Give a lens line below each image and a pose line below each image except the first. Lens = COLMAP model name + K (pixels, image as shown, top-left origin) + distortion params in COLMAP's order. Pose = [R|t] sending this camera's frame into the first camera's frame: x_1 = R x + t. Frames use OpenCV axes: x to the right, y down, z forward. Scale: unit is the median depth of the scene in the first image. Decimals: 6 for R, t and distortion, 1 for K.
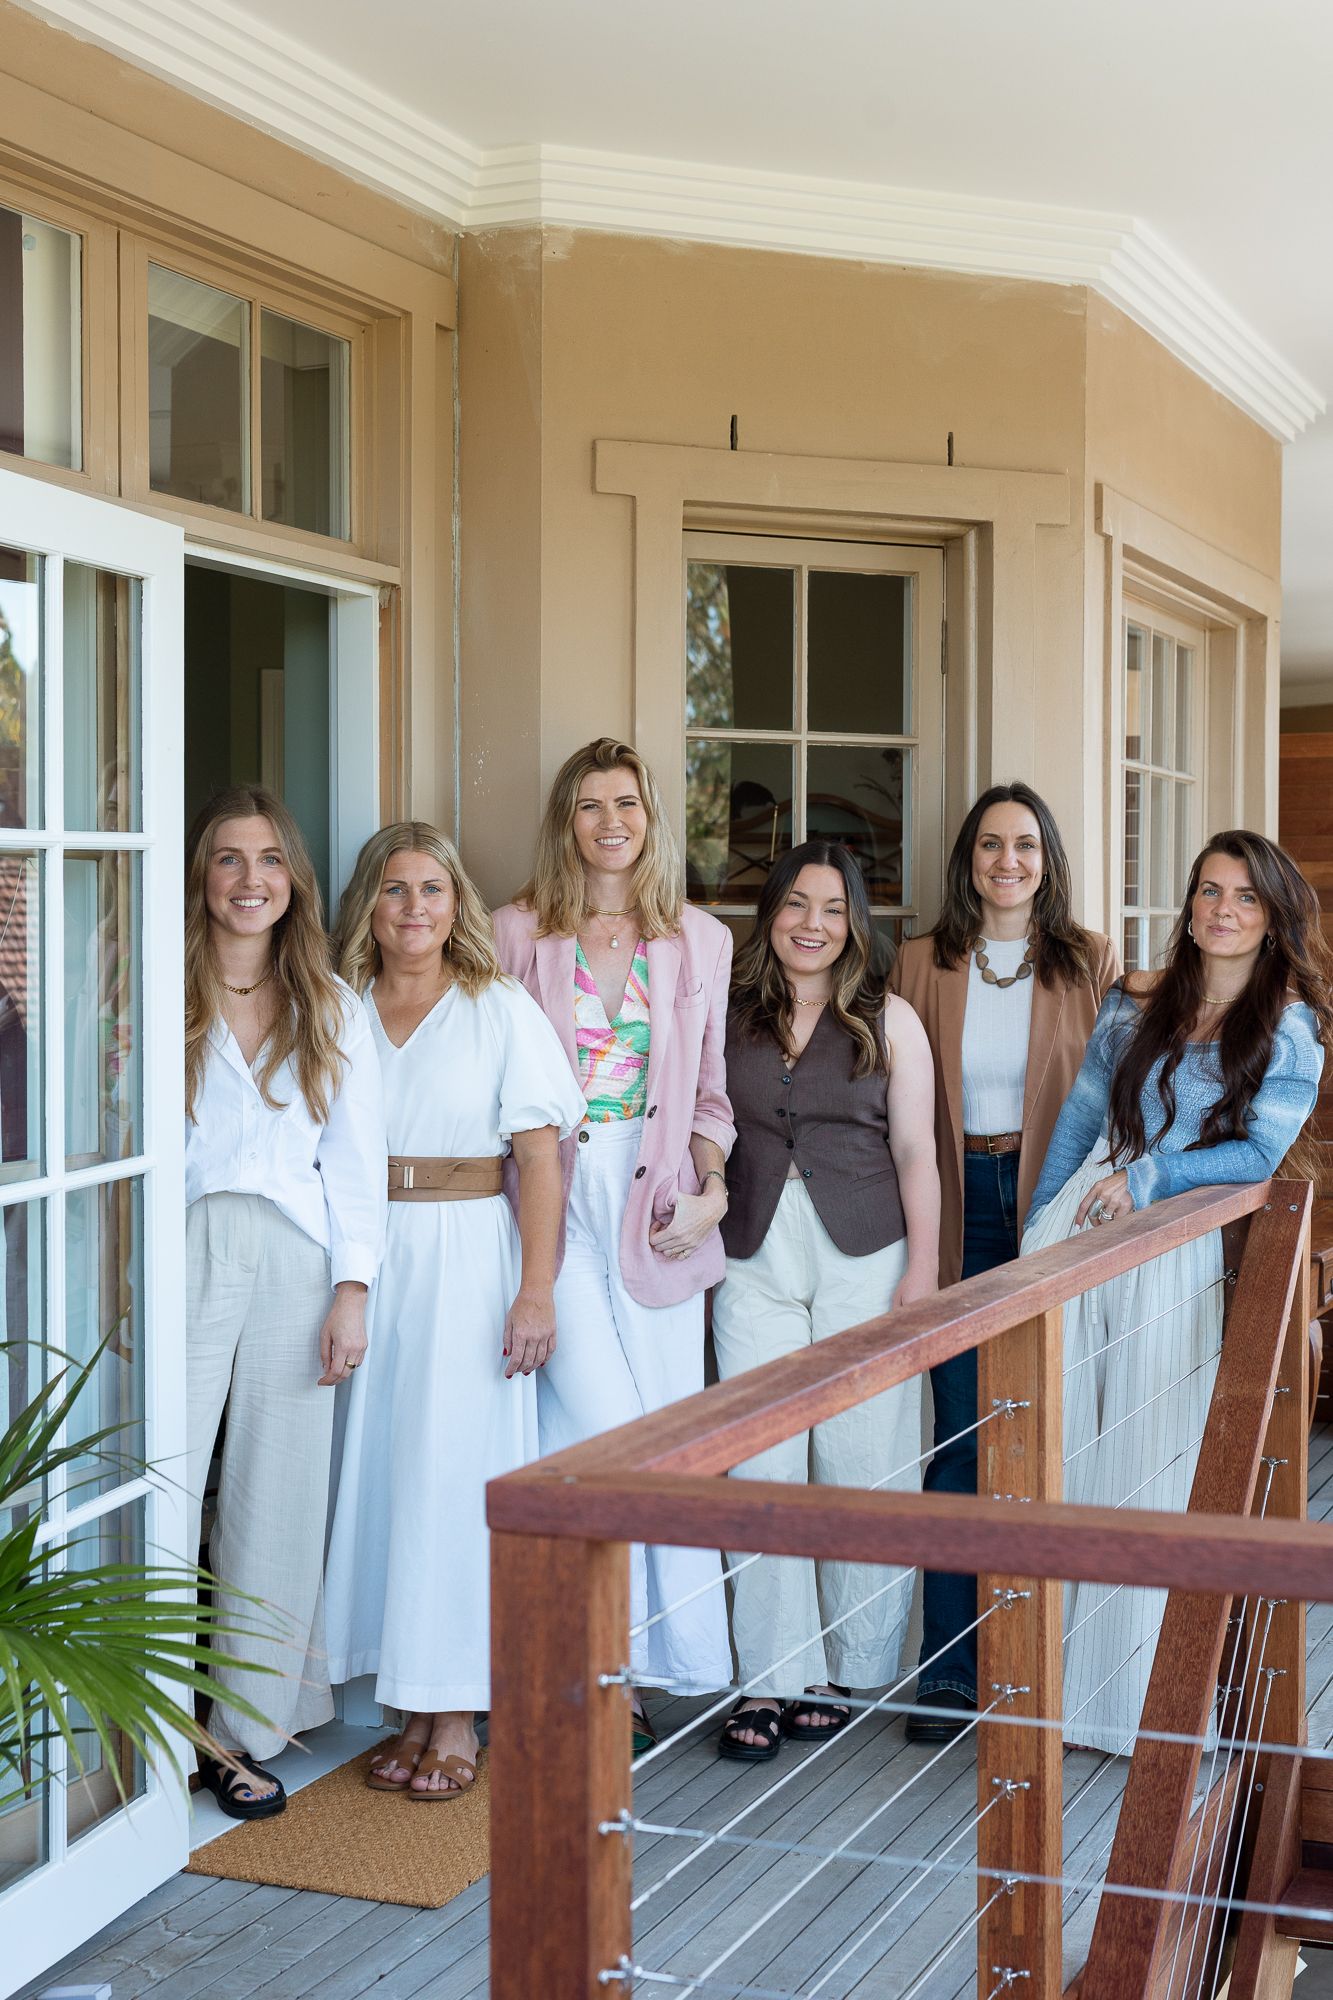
lens RADIAL K [[2850.1, 0, 623.3], [0, 2850.1, 1013.6], [0, 0, 1]] dist [-0.025713, -0.050588]
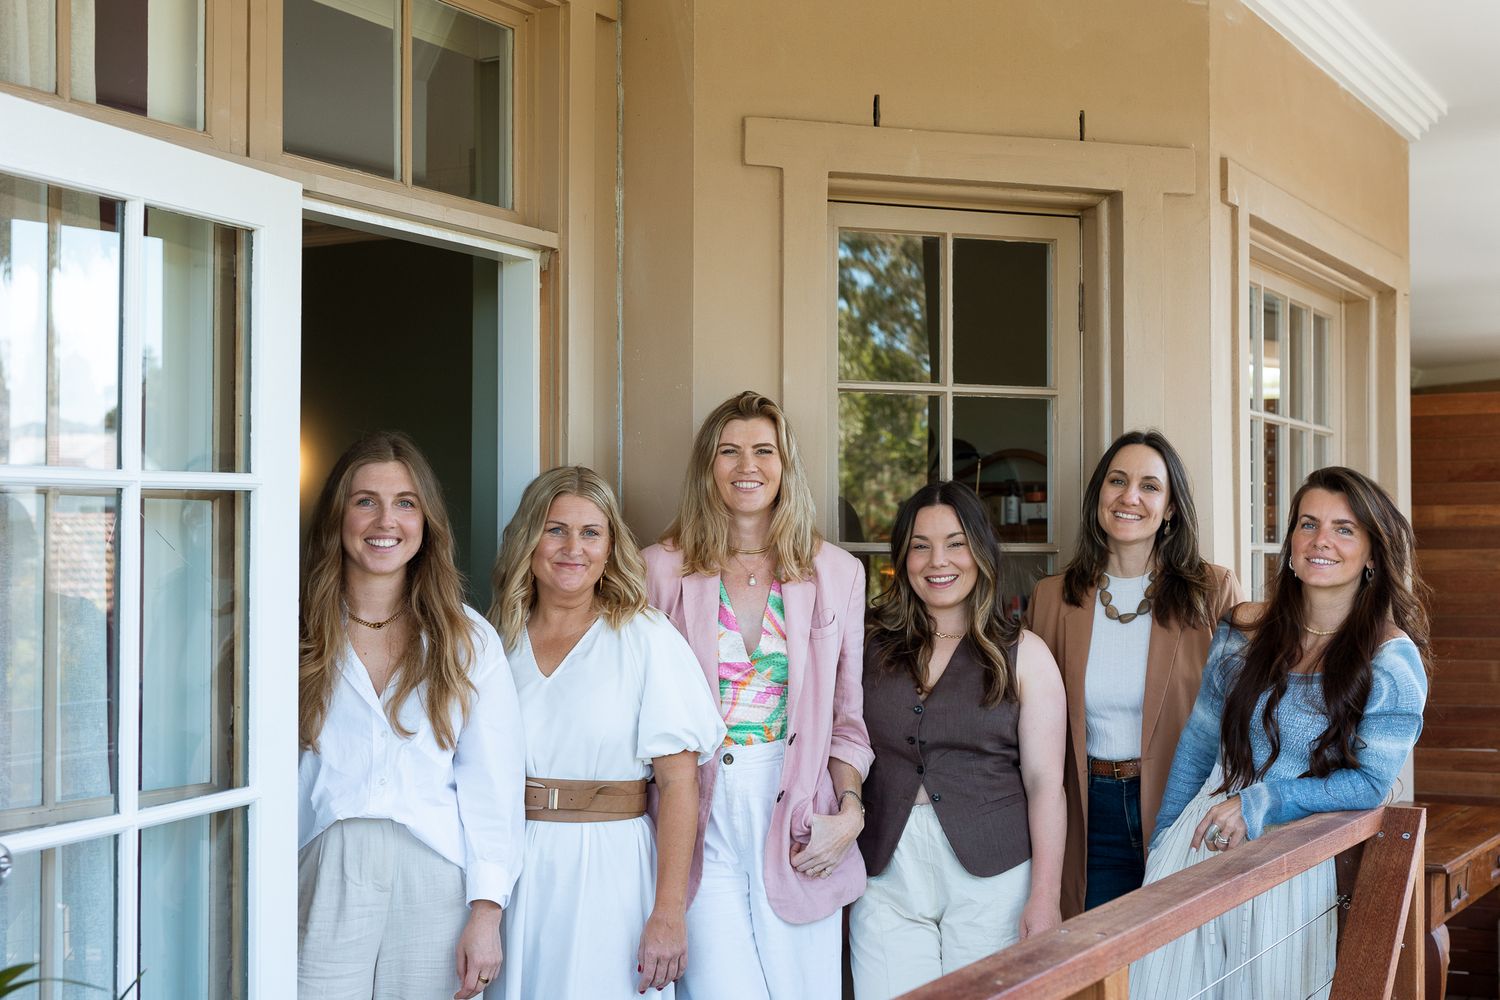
lens RADIAL K [[2137.6, 0, 750.0], [0, 2137.6, 500.0], [0, 0, 1]] dist [-0.025713, -0.050588]
pose [[0.996010, -0.003695, -0.089169, 0.067088], [-0.001610, 0.998236, -0.059347, -0.006674], [0.089231, 0.059254, 0.994247, 0.202334]]
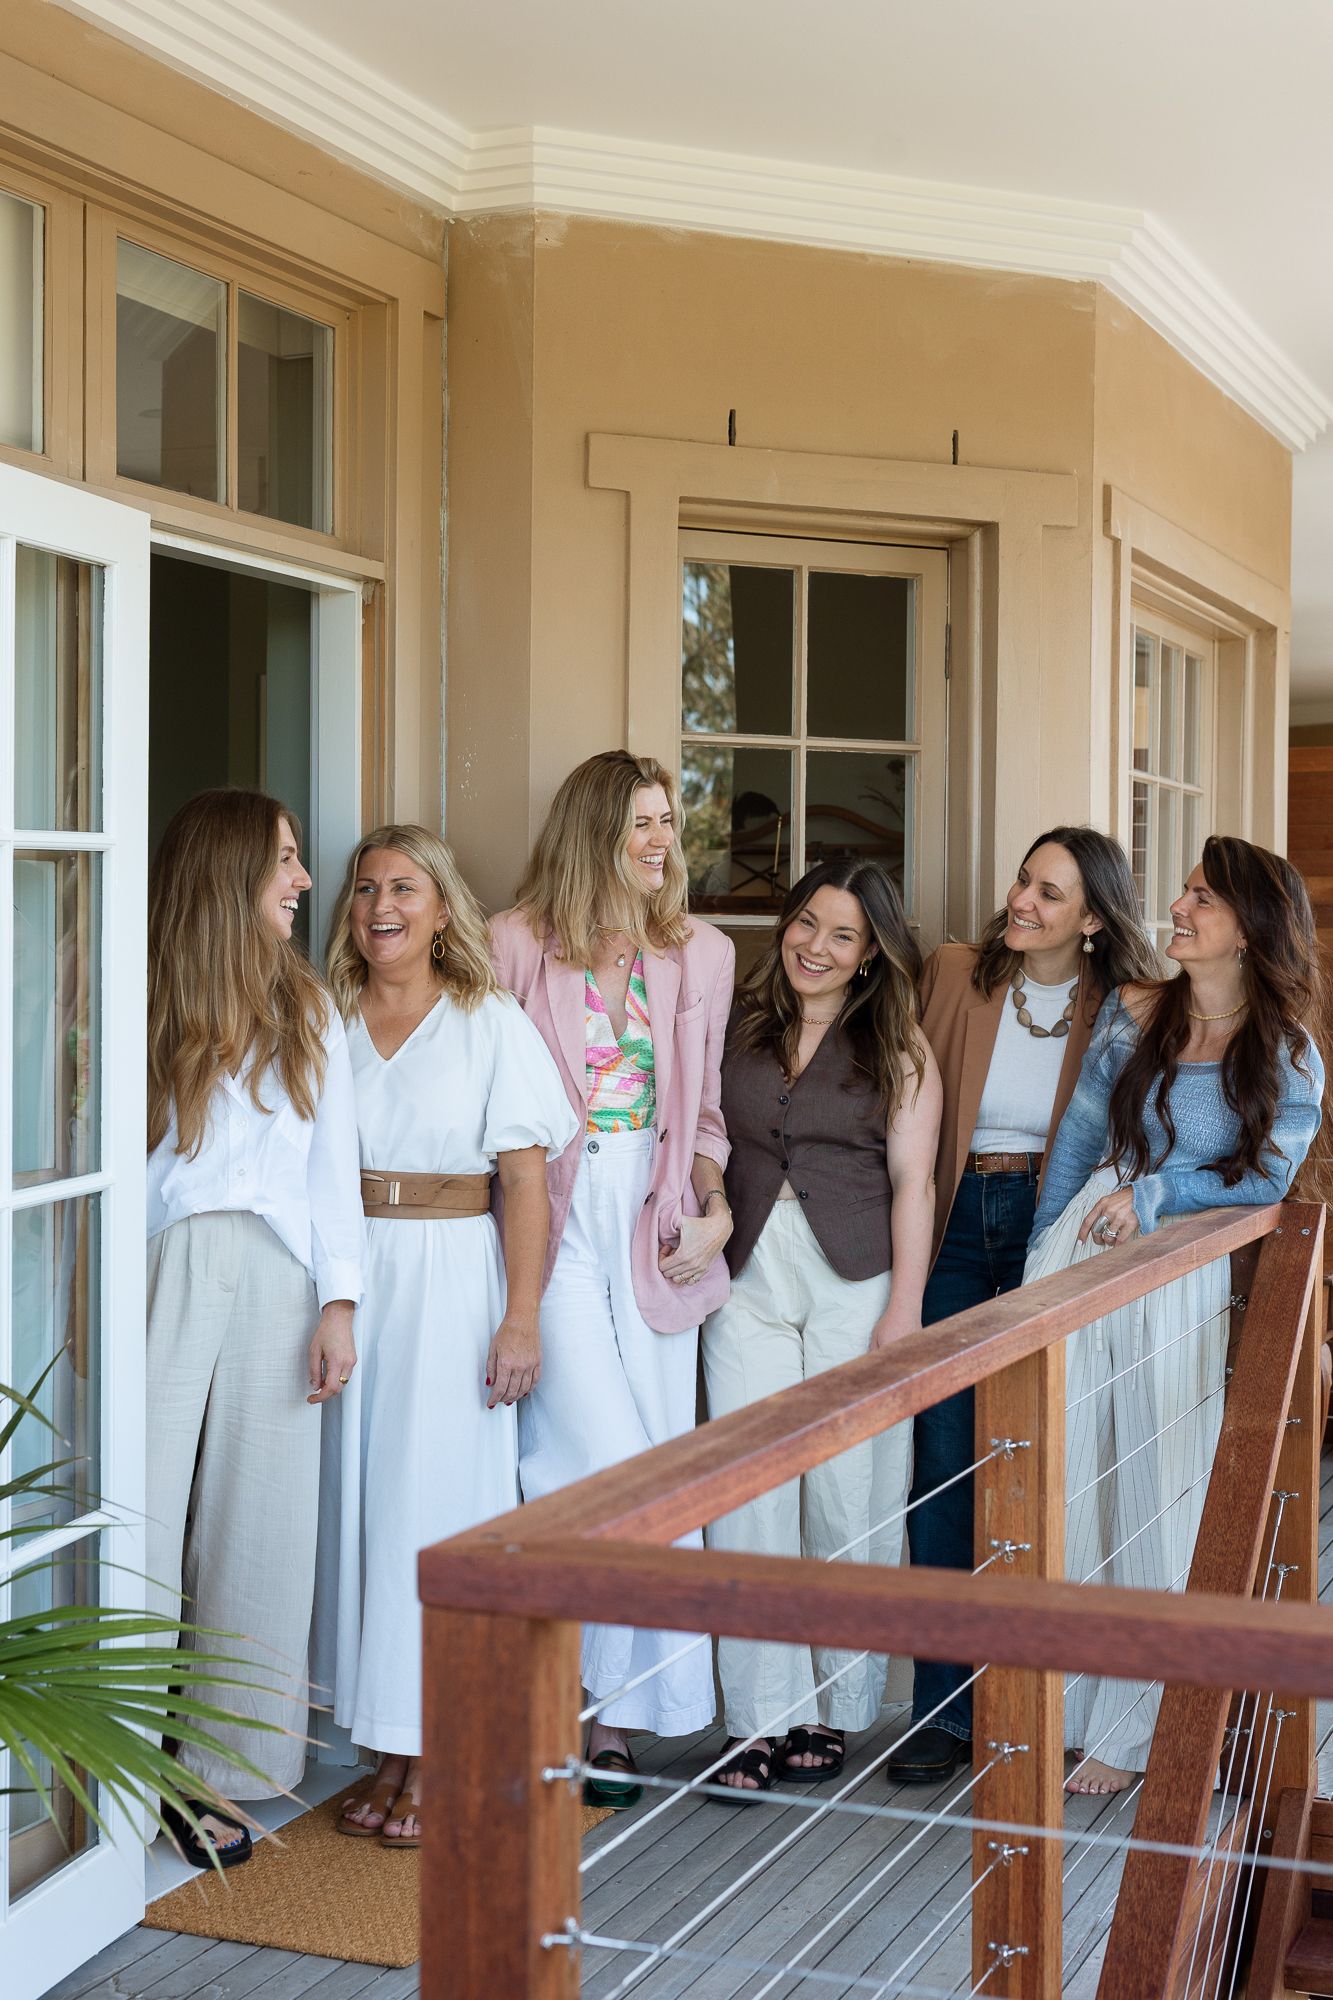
lens RADIAL K [[2796.4, 0, 666.5], [0, 2796.4, 1000.0], [0, 0, 1]] dist [-0.020315, -0.062783]
pose [[0.999928, 0.006298, 0.010172, 0.008583], [-0.006204, 0.999938, -0.009215, -0.000197], [-0.010229, 0.009151, 0.999906, 0.053691]]
